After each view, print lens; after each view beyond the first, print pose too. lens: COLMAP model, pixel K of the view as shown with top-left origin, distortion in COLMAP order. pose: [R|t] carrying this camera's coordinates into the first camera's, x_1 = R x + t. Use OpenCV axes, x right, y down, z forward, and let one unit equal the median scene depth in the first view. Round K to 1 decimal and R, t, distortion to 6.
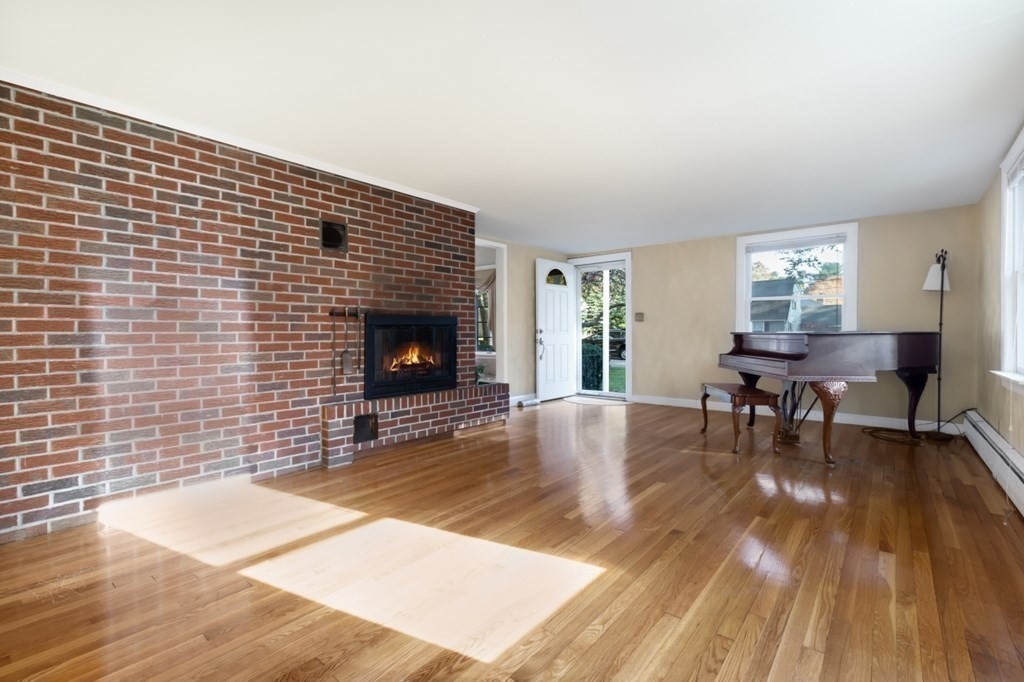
lens RADIAL K [[455.4, 0, 520.5], [0, 455.4, 349.2], [0, 0, 1]] dist [0.002479, 0.000116]
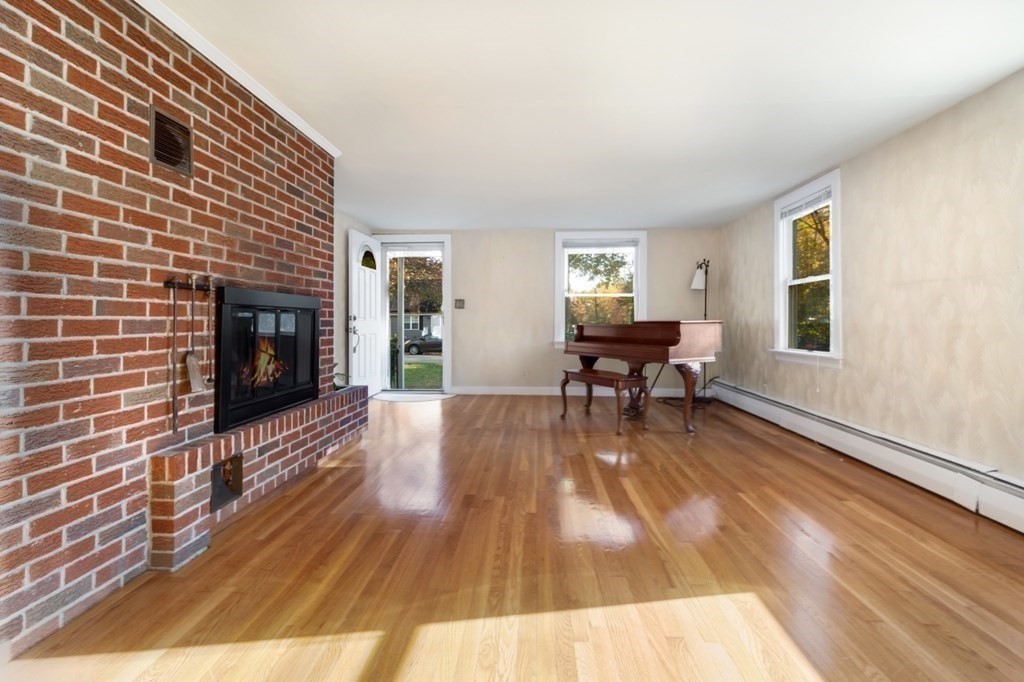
lens RADIAL K [[459.0, 0, 514.5], [0, 459.0, 327.8], [0, 0, 1]] dist [0.004859, 0.000047]
pose [[0.813349, -0.005335, 0.581752, -0.411101], [0.016315, 0.999774, -0.013641, -0.011706], [-0.581547, 0.020586, 0.813252, 0.320565]]
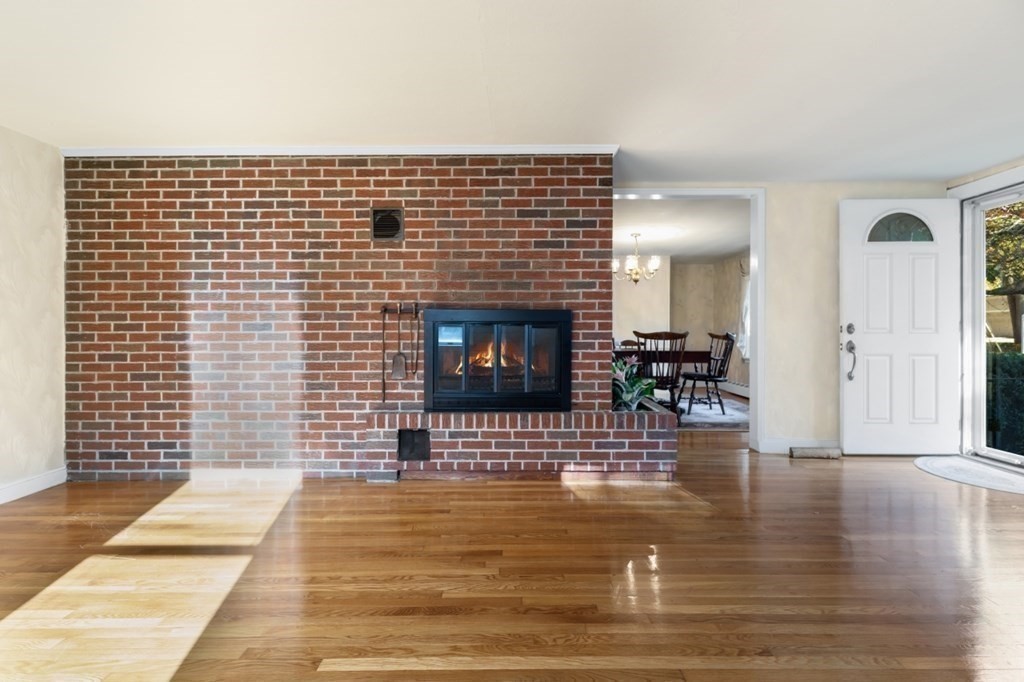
lens RADIAL K [[504.4, 0, 521.3], [0, 504.4, 342.8], [0, 0, 1]] dist [-0.000500, -0.000020]
pose [[0.634126, 0.013871, -0.773106, 0.544770], [-0.028029, 0.999594, -0.005055, -0.017947], [0.772722, 0.024875, 0.634257, 0.599256]]
